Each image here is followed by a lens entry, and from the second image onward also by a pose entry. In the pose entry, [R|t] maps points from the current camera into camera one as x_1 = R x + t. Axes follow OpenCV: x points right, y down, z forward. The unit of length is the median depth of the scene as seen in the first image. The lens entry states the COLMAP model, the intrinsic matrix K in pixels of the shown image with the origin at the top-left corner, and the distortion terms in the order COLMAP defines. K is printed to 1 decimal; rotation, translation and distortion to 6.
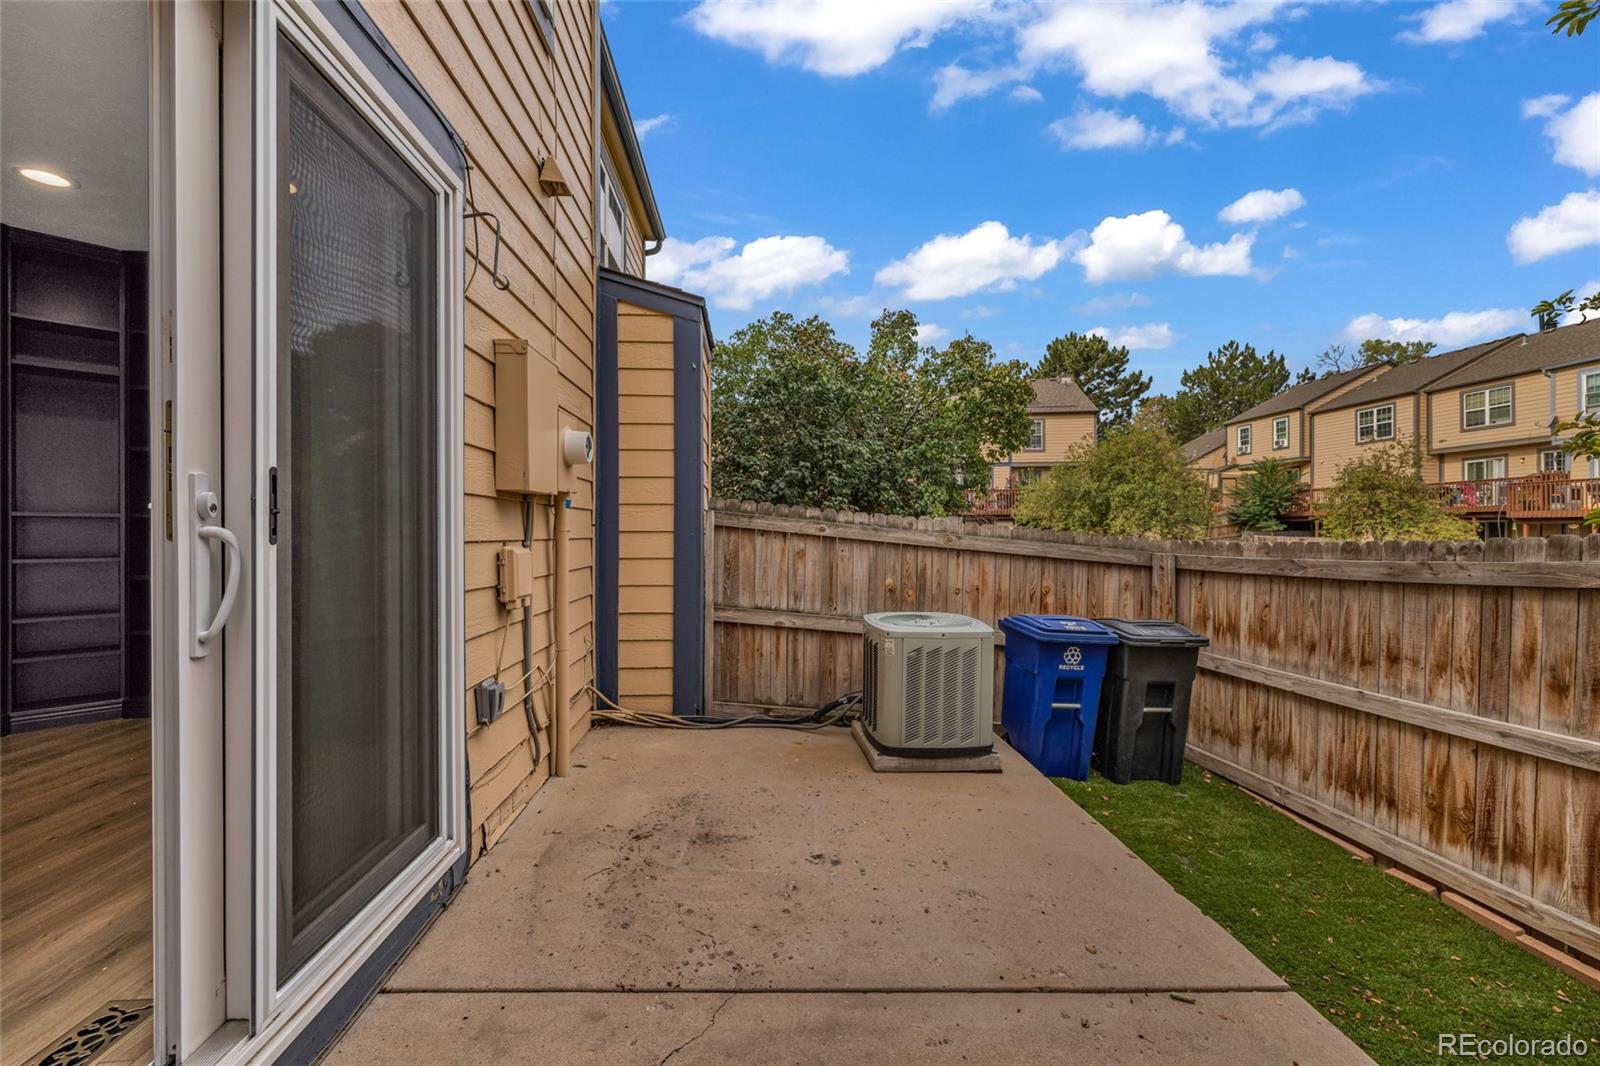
lens RADIAL K [[673.1, 0, 804.5], [0, 673.1, 539.4], [0, 0, 1]] dist [-0.001611, -0.000121]
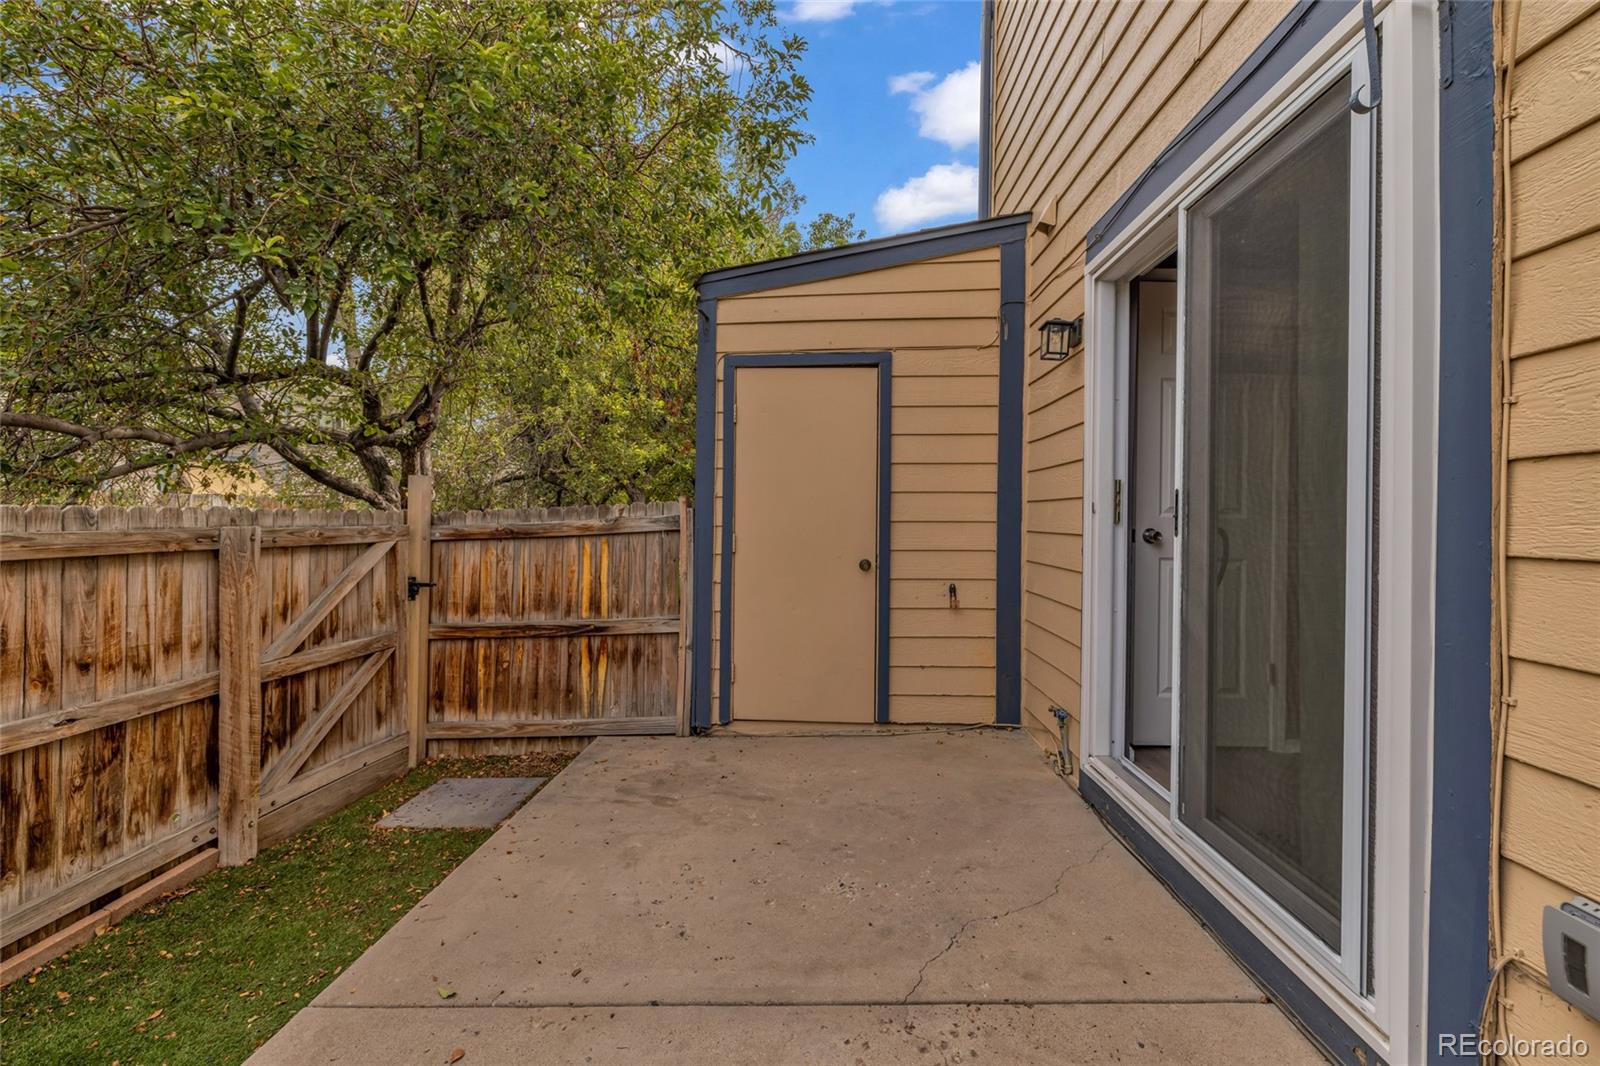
lens RADIAL K [[673.1, 0, 806.5], [0, 673.1, 519.8], [0, 0, 1]] dist [-0.001611, -0.000121]
pose [[-0.995491, -0.017711, 0.093193, -0.019752], [-0.016772, 0.999800, 0.010860, -0.013820], [-0.093366, 0.009248, -0.995589, 0.999226]]
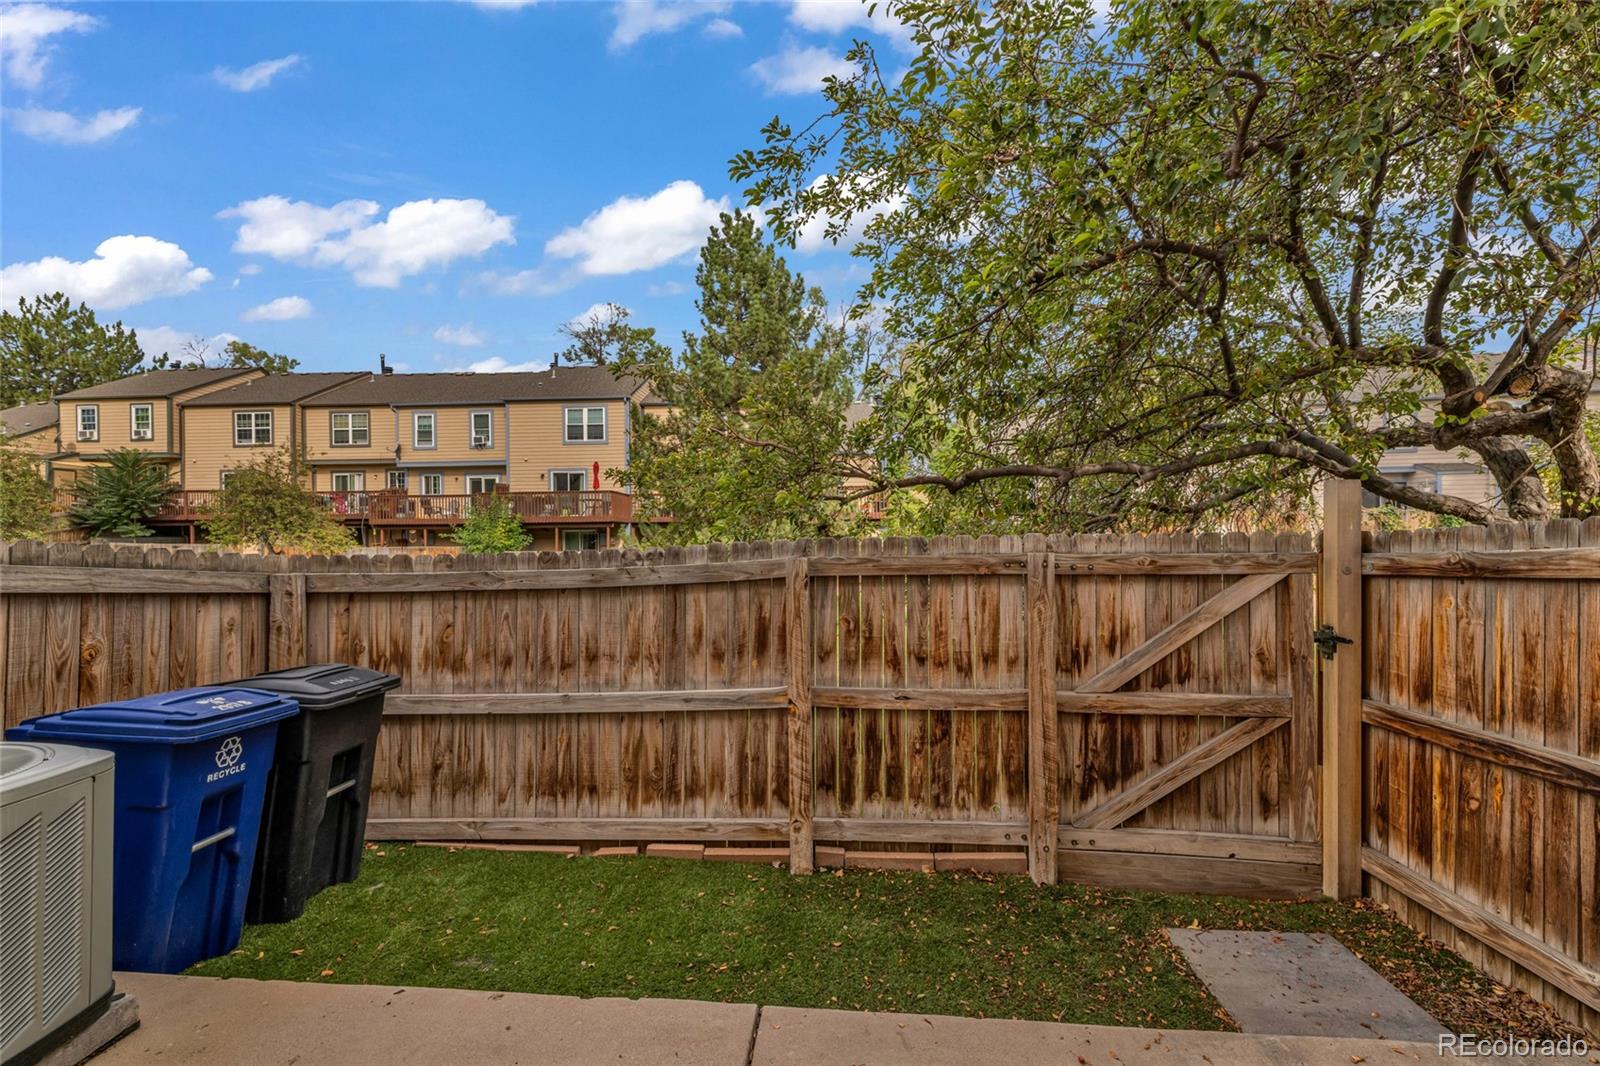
lens RADIAL K [[673.1, 0, 798.6], [0, 673.1, 541.0], [0, 0, 1]] dist [-0.001611, -0.000121]
pose [[0.140926, -0.014628, 0.989912, -0.130232], [0.018712, 0.999752, 0.012110, -0.015656], [-0.989843, 0.016817, 0.141164, 0.424888]]
